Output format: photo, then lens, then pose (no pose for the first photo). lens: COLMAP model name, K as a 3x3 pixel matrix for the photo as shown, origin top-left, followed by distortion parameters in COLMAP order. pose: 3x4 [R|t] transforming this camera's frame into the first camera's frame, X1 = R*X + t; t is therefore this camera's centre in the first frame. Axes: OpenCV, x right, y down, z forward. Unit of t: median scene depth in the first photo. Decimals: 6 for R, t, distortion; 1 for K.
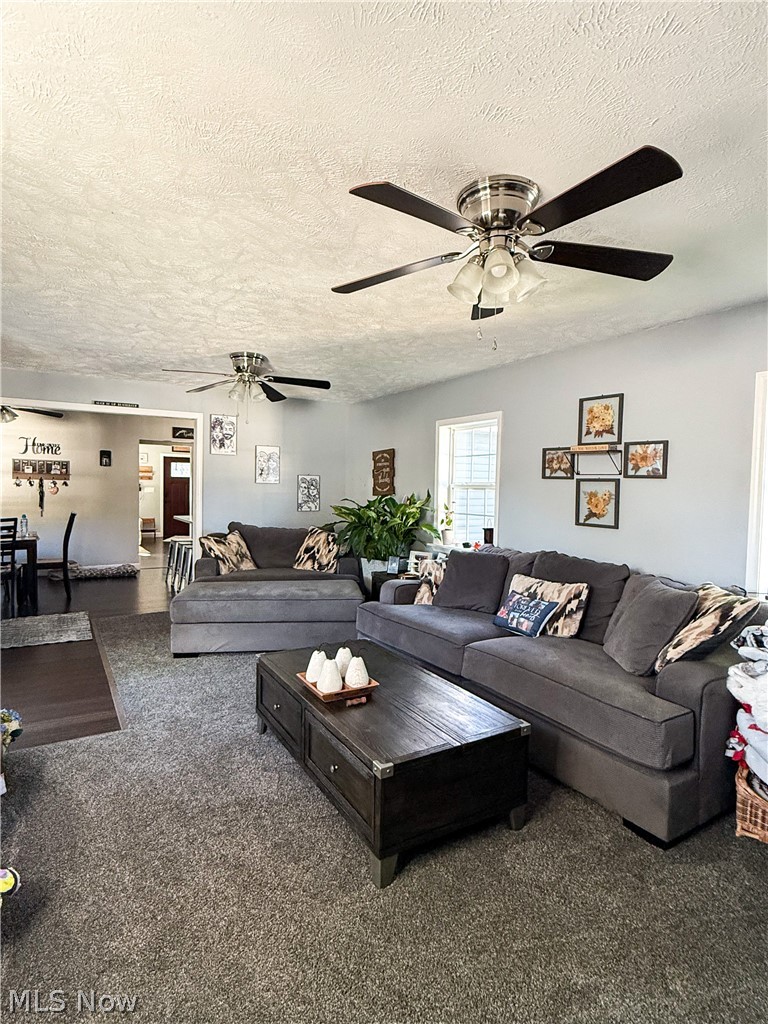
lens RADIAL K [[543.4, 0, 385.6], [0, 543.4, 511.8], [0, 0, 1]] dist [-0.005031, 0.001379]
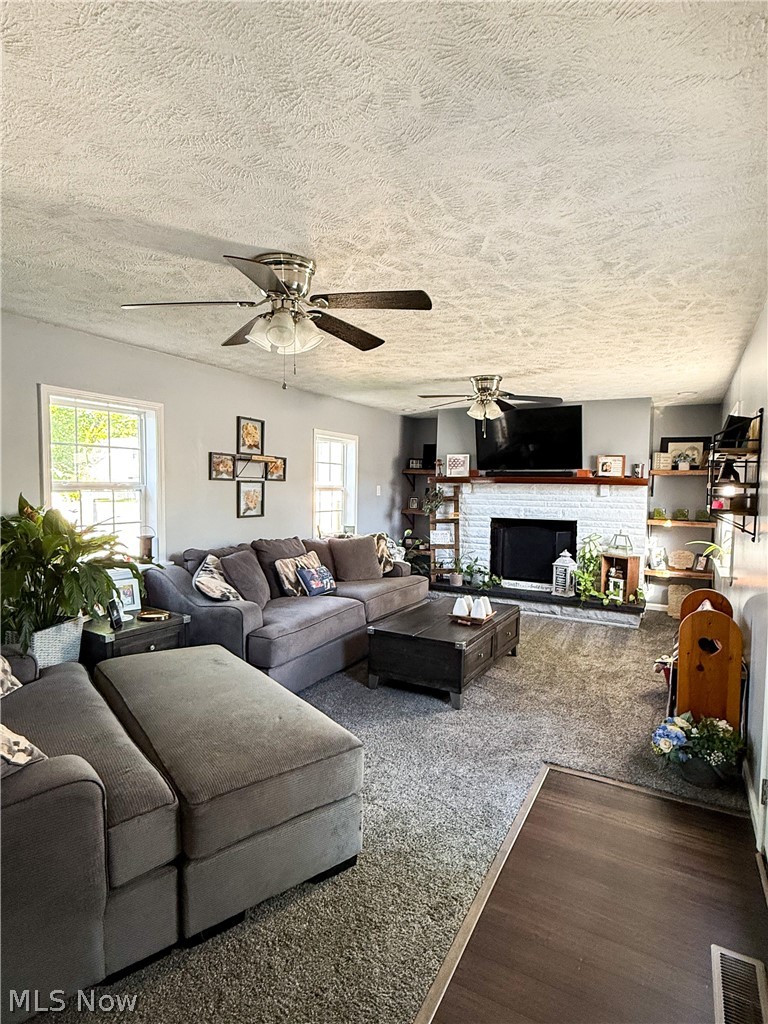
lens RADIAL K [[543.4, 0, 382.8], [0, 543.4, 517.2], [0, 0, 1]] dist [-0.005031, 0.001379]
pose [[-0.496525, -0.069931, 0.865201, -0.909955], [0.025961, 0.995107, 0.095329, -0.089197], [-0.867634, 0.069795, -0.492280, 1.361244]]
